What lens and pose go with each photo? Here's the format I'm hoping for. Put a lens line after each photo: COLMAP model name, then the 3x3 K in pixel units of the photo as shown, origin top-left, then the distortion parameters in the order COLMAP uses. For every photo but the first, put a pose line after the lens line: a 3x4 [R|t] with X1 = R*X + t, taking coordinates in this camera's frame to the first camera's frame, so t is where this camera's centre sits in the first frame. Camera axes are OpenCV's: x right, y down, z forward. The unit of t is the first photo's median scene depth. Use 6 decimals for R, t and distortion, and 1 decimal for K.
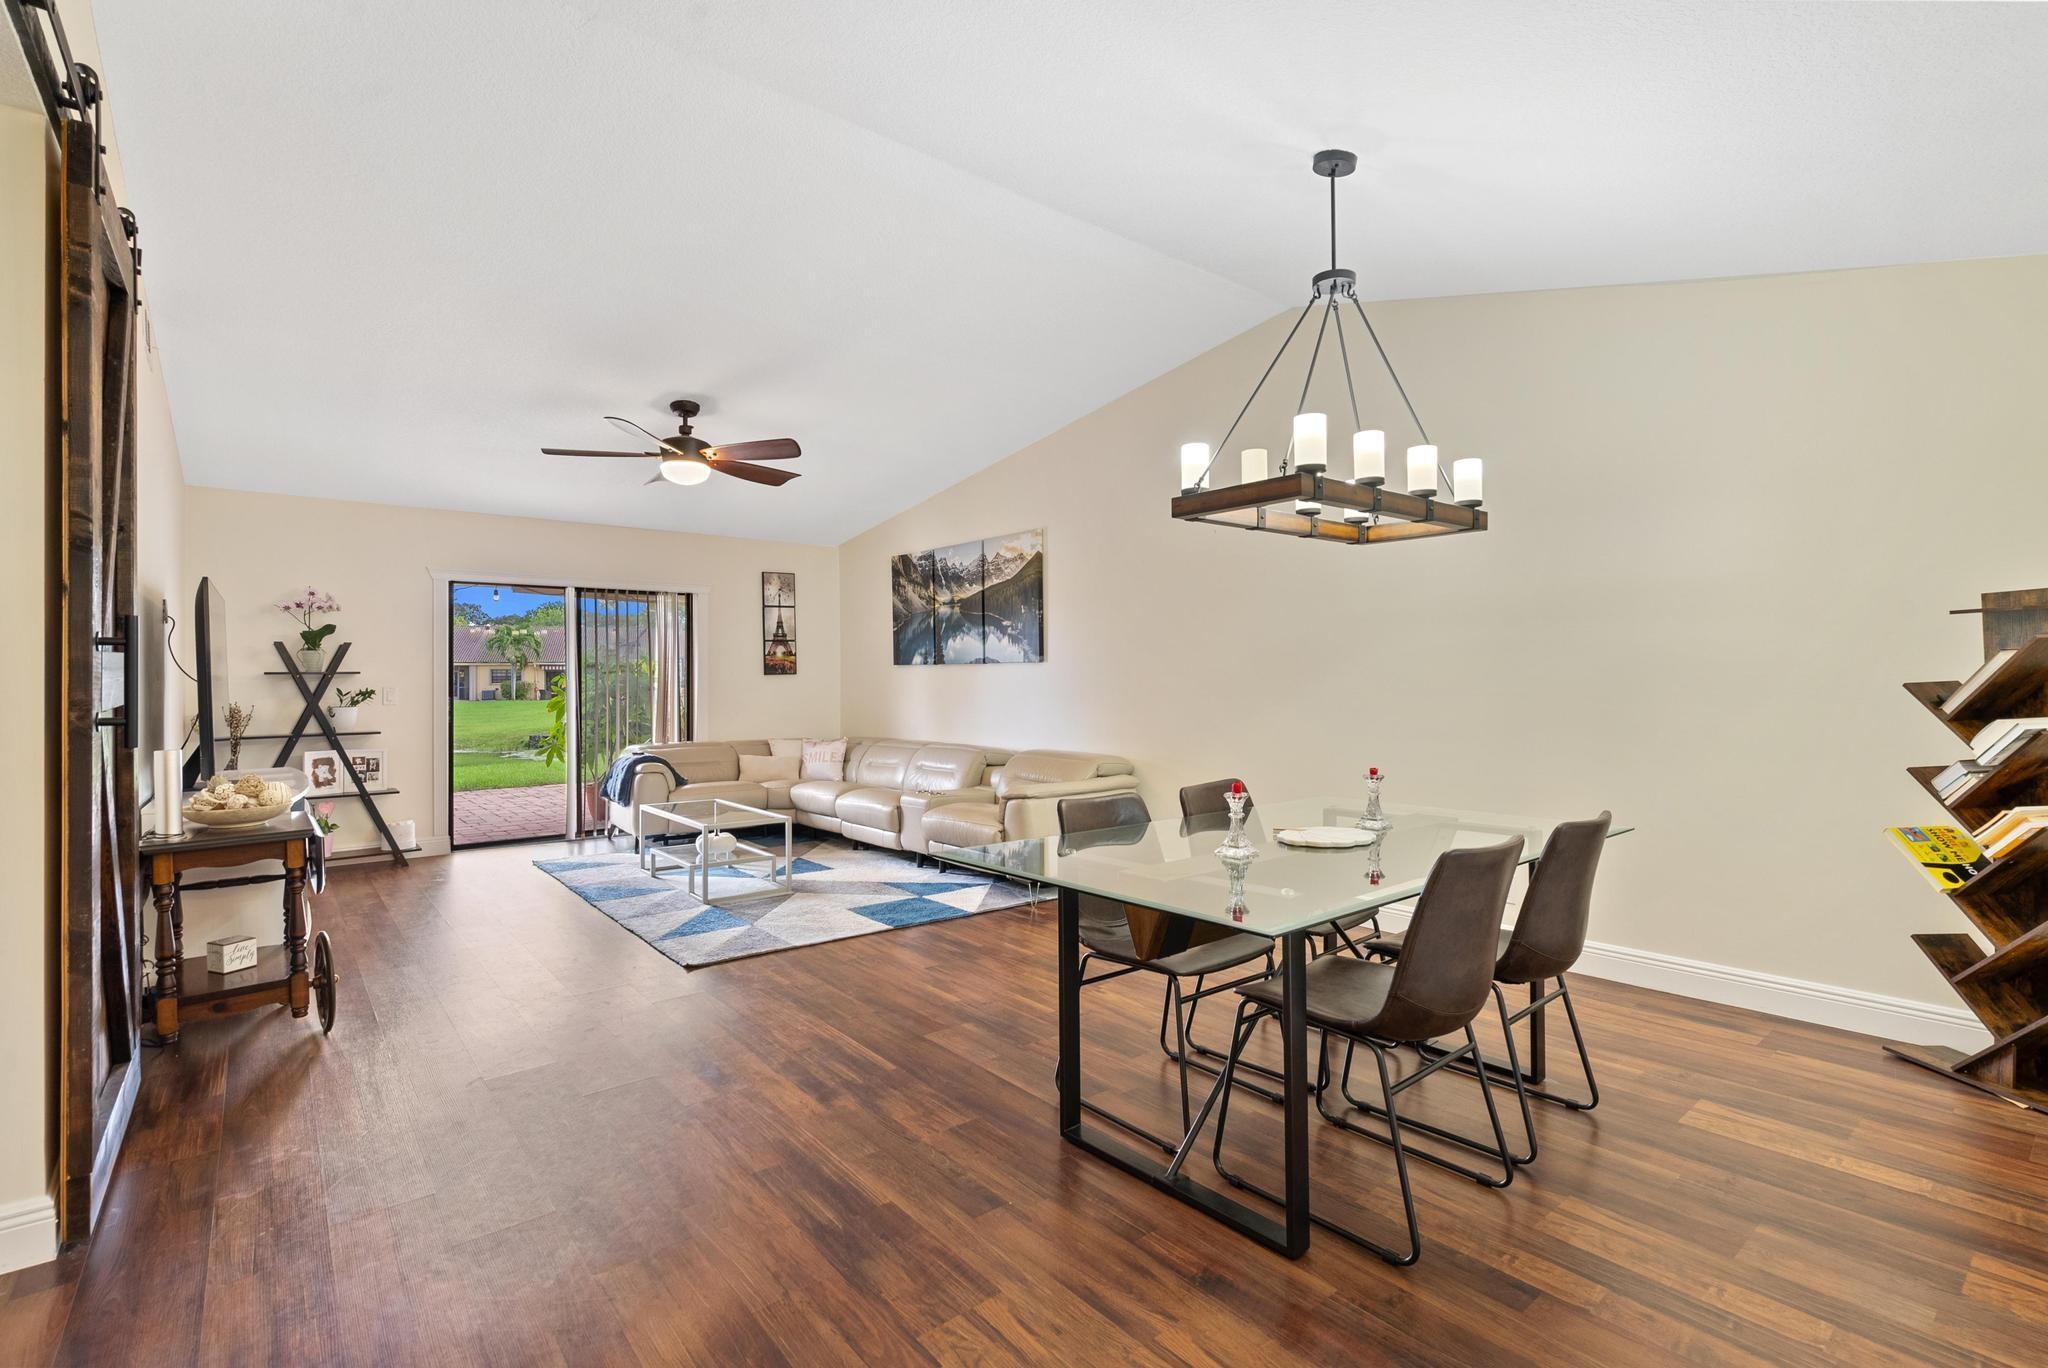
lens RADIAL K [[929.8, 0, 1019.7], [0, 929.8, 671.5], [0, 0, 1]] dist [-0.003315, 0.000666]
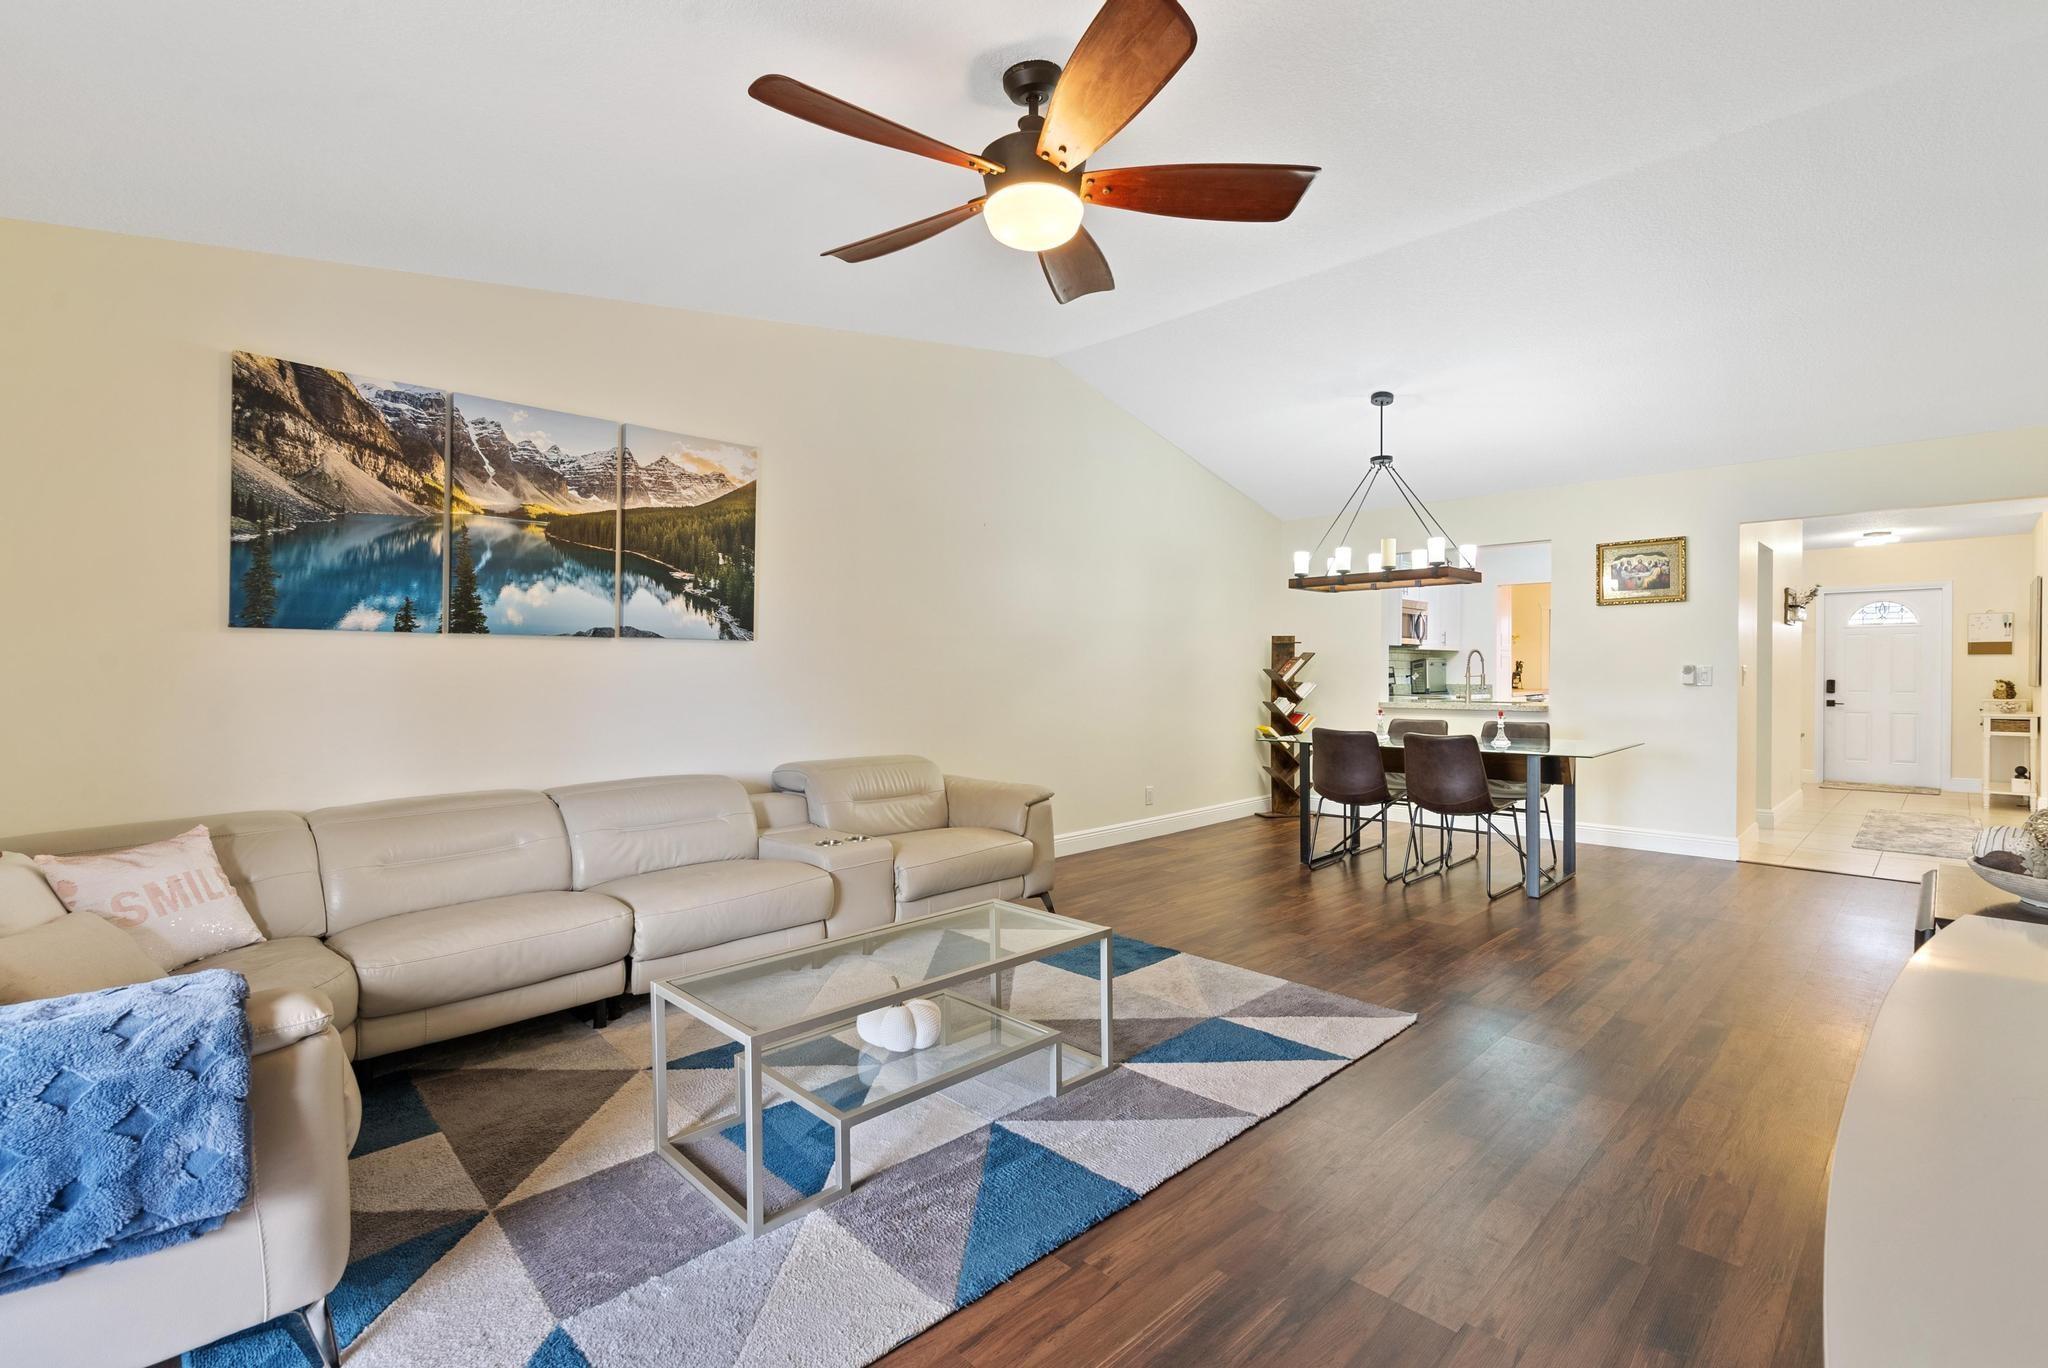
lens RADIAL K [[924.7, 0, 1022.7], [0, 924.7, 678.2], [0, 0, 1]] dist [-0.002516, -0.000419]
pose [[-0.092554, -0.002818, 0.995704, -0.702455], [-0.004130, 0.999988, 0.002446, 0.015779], [-0.995699, -0.003885, -0.092565, 0.889228]]
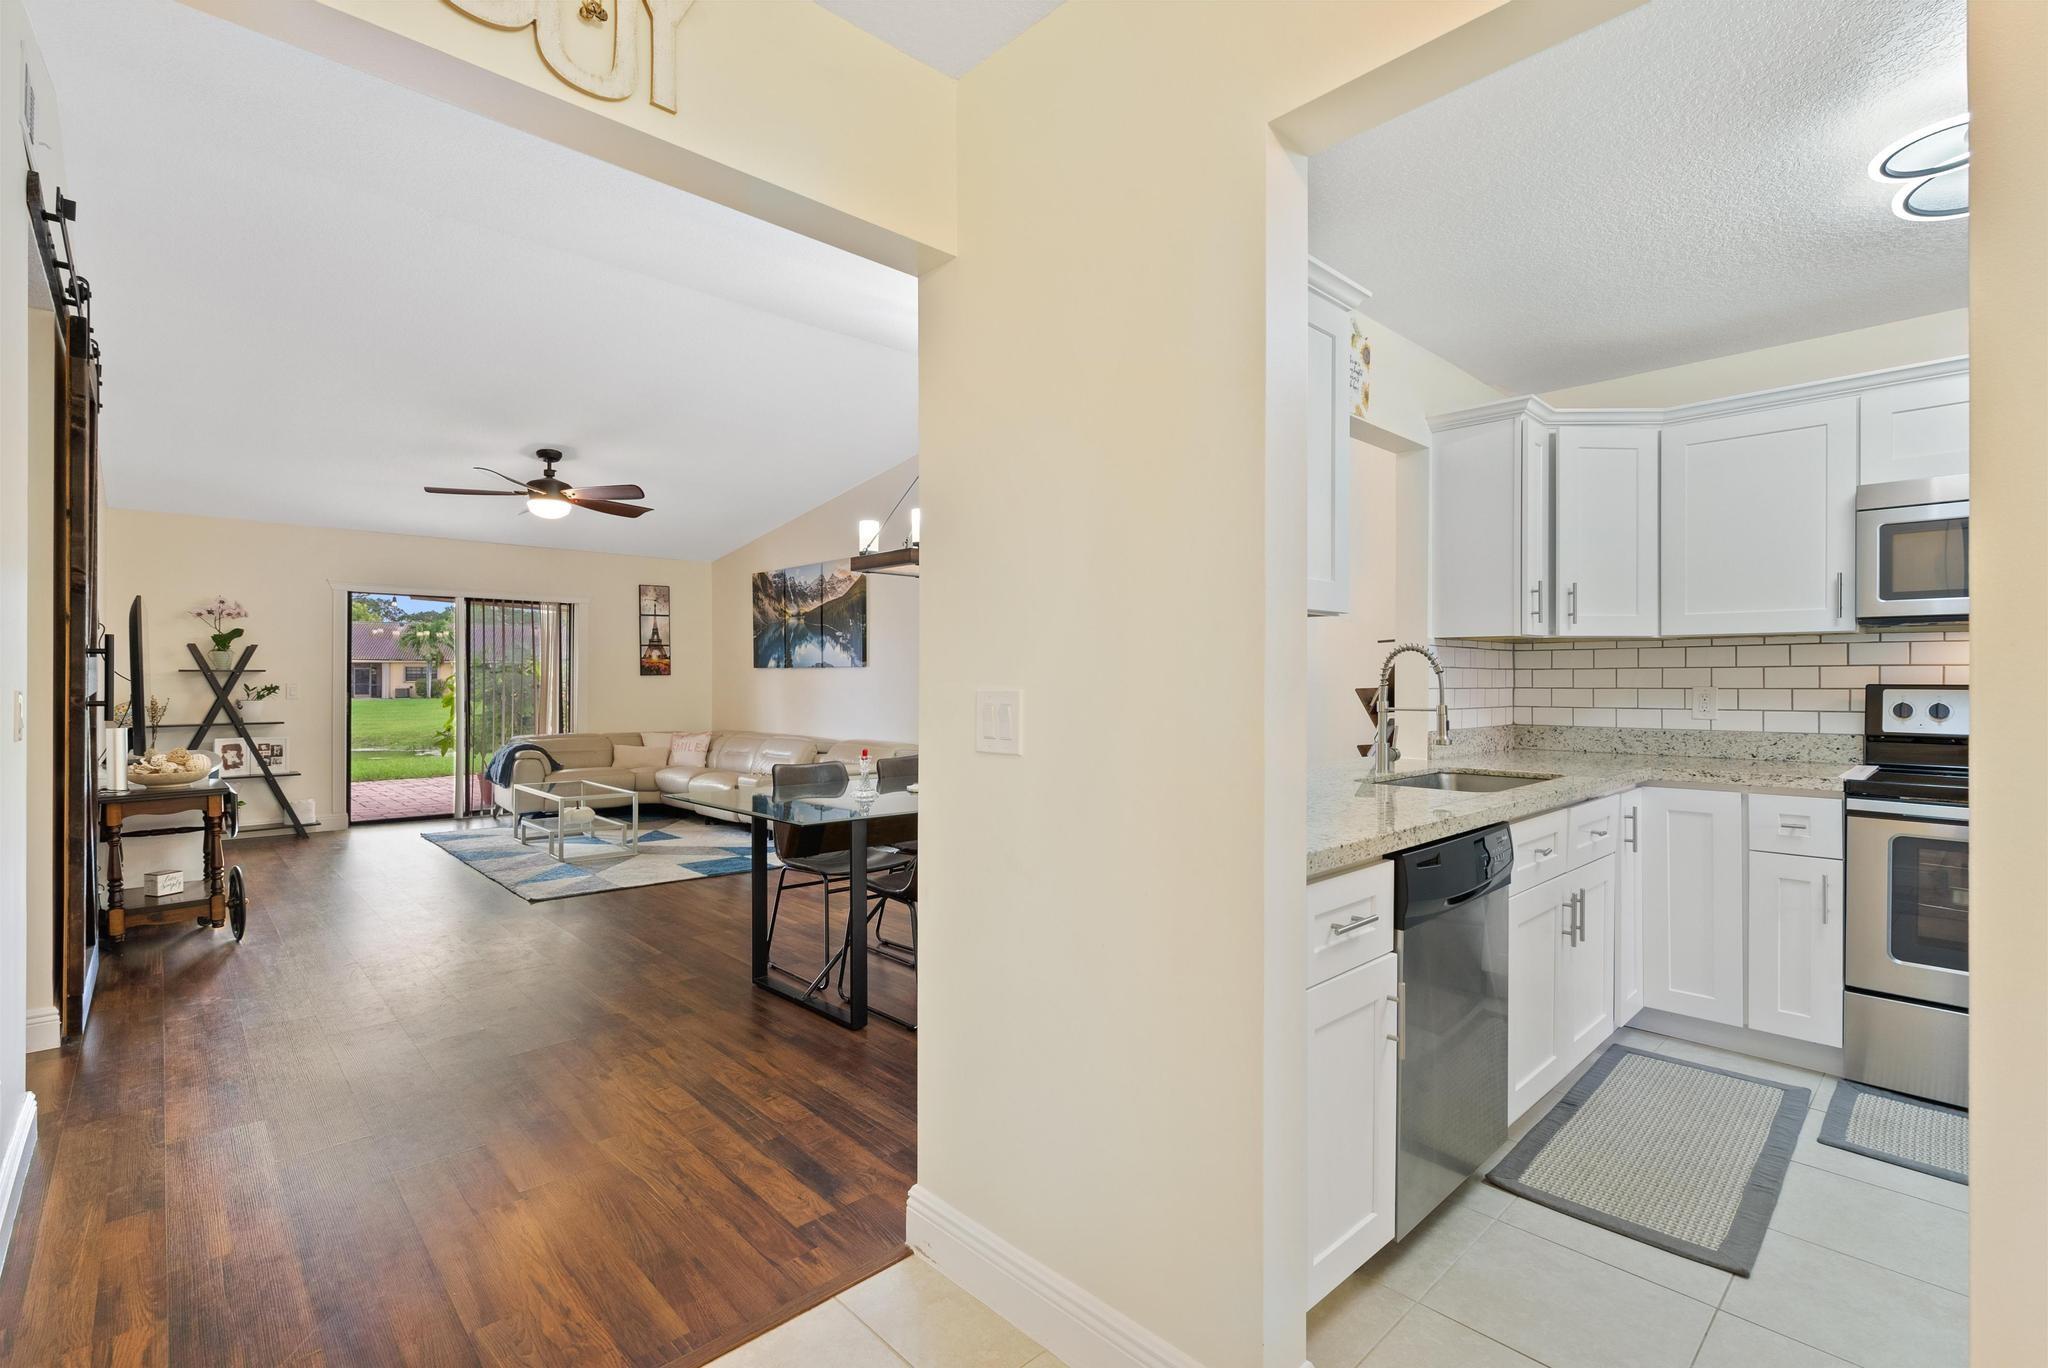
lens RADIAL K [[924.7, 0, 1022.7], [0, 924.7, 678.2], [0, 0, 1]] dist [-0.002516, -0.000419]
pose [[0.997529, 0.008290, 0.069764, 0.148353], [-0.008628, 0.999952, 0.004539, -0.002733], [-0.069723, -0.005130, 0.997553, -0.210144]]
